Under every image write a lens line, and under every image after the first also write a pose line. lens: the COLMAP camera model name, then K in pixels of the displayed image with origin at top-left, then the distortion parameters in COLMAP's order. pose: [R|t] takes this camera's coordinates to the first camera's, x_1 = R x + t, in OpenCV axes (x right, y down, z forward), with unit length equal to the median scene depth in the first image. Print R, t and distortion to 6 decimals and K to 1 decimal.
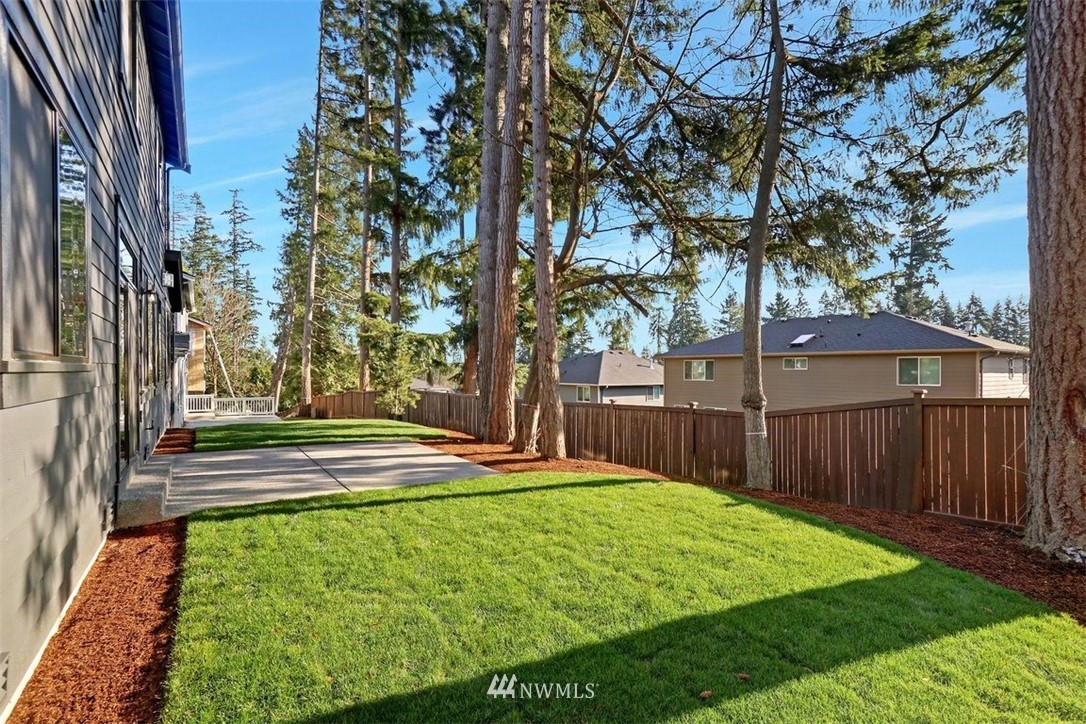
lens RADIAL K [[502.9, 0, 543.0], [0, 502.9, 362.0], [0, 0, 1]] dist [-0.039429, 0.000040]
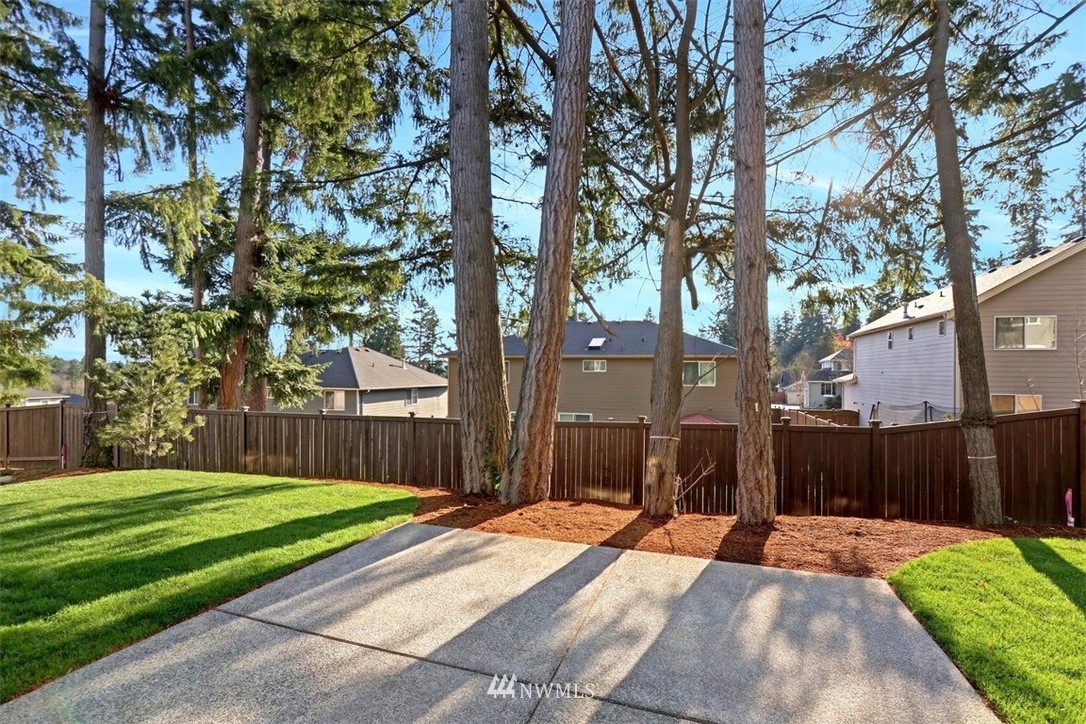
lens RADIAL K [[502.9, 0, 543.0], [0, 502.9, 362.0], [0, 0, 1]] dist [-0.039429, 0.000040]
pose [[0.801550, 0.012014, 0.597807, -0.136820], [-0.013208, 0.999910, -0.002386, -0.000778], [-0.597782, -0.005983, 0.801636, 0.161998]]
